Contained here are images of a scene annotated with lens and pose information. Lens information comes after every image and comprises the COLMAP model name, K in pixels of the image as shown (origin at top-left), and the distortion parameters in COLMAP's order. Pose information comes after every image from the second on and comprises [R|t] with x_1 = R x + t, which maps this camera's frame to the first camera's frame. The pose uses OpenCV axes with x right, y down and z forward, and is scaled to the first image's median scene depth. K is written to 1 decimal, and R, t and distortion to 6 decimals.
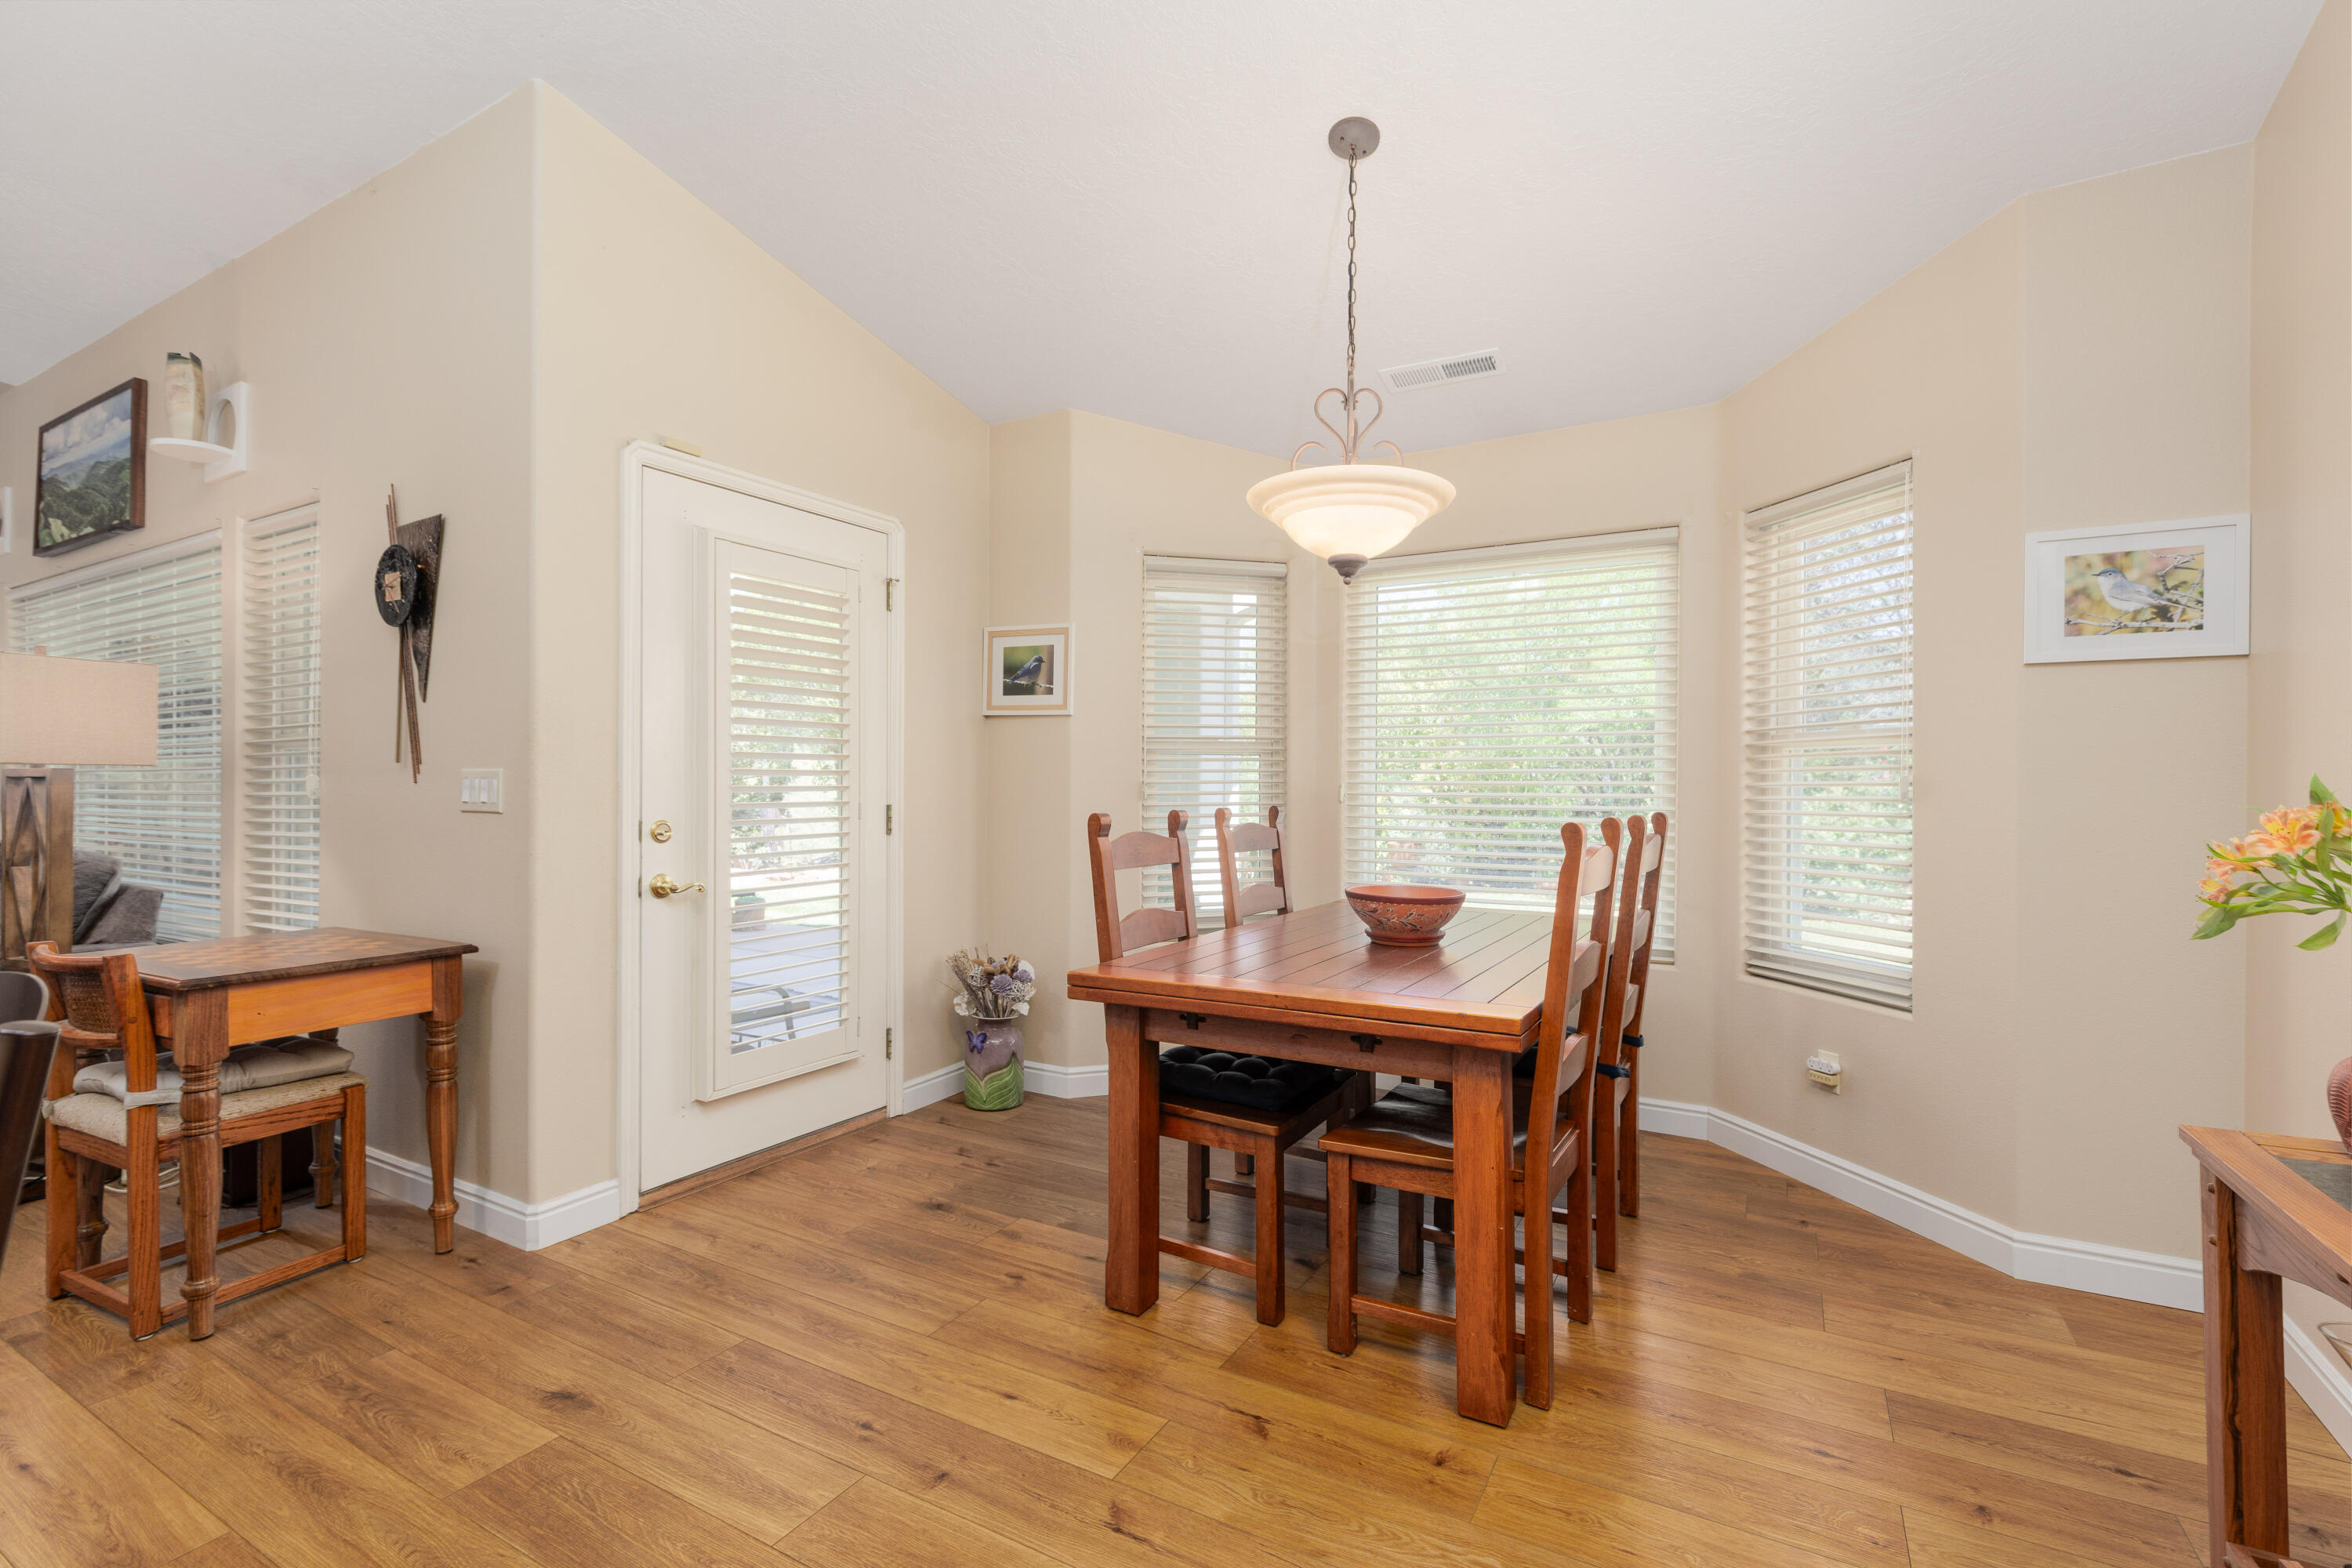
lens RADIAL K [[1054.7, 0, 1181.9], [0, 1054.7, 776.0], [0, 0, 1]] dist [0.010858, -0.001800]
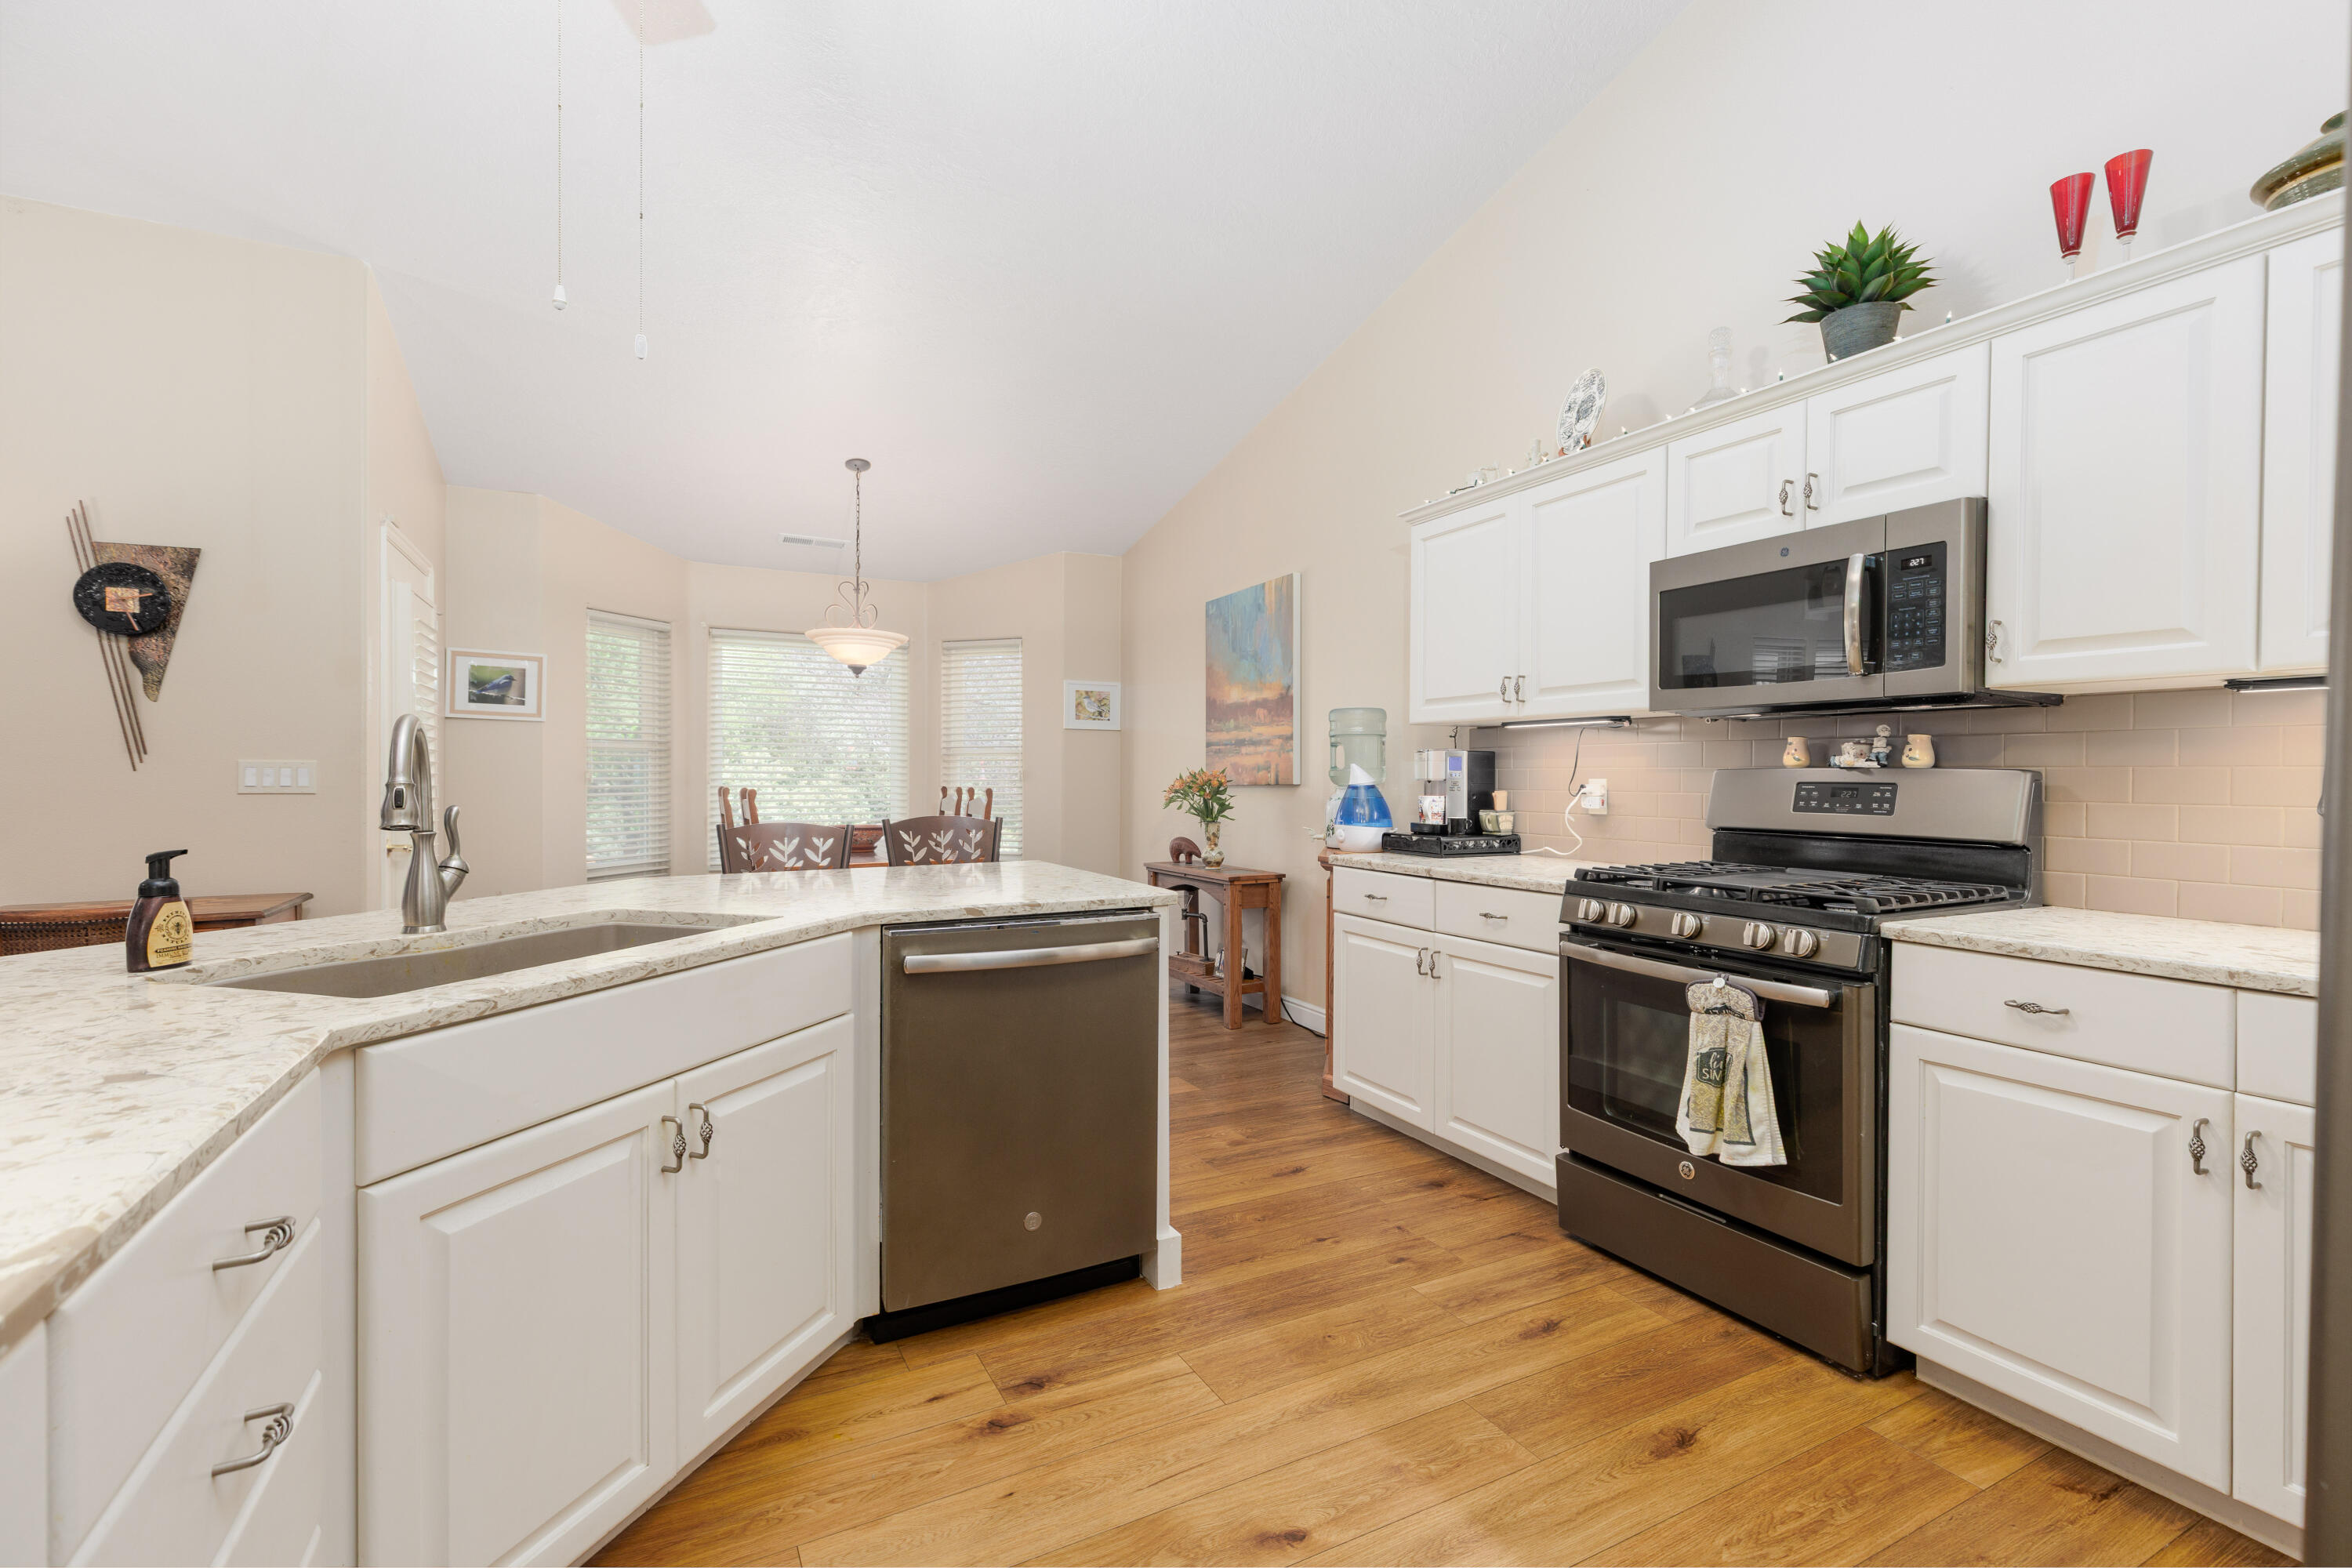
lens RADIAL K [[1054.7, 0, 1183.3], [0, 1054.7, 785.4], [0, 0, 1]] dist [0.010858, -0.001800]
pose [[0.540608, -0.008465, 0.841232, -1.093550], [-0.009685, 0.999820, 0.016285, -0.007934], [-0.841219, -0.016951, 0.540429, -0.587704]]
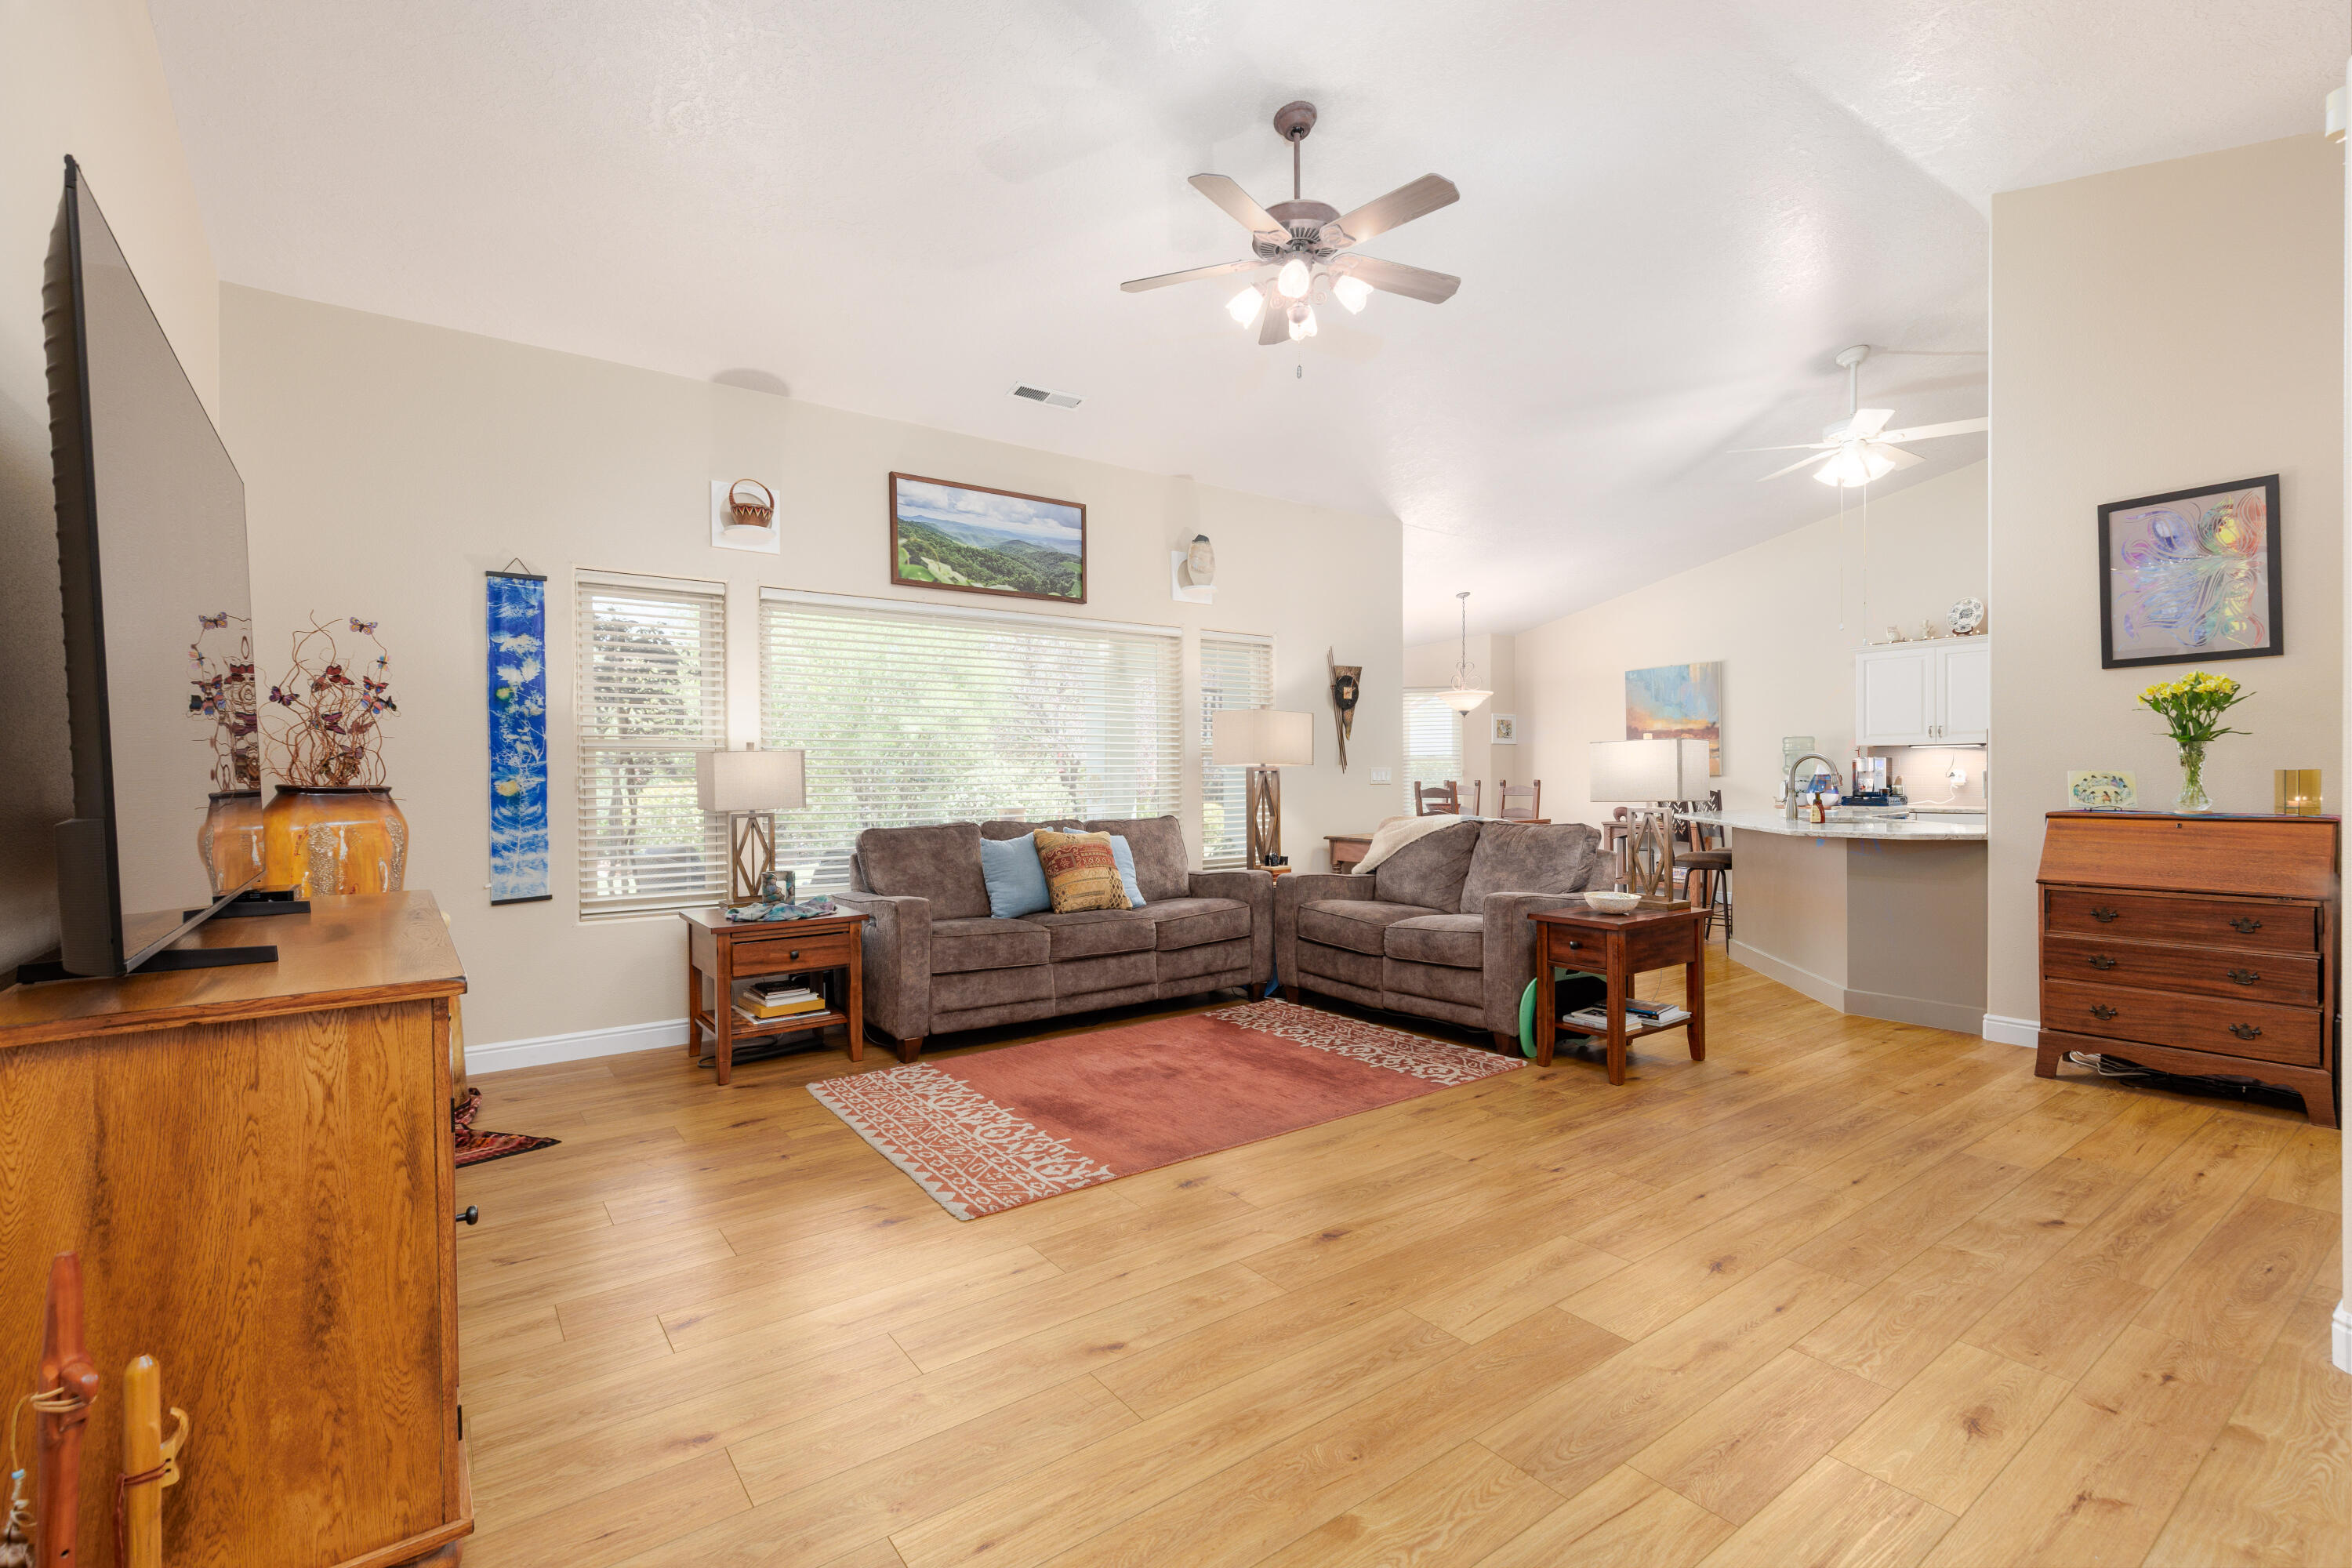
lens RADIAL K [[1054.7, 0, 1189.3], [0, 1054.7, 783.9], [0, 0, 1]] dist [0.010858, -0.001800]
pose [[0.393923, -0.014352, 0.919031, -3.094824], [0.001696, 0.999888, 0.014888, -0.007506], [-0.919142, -0.004307, 0.393904, 0.385542]]
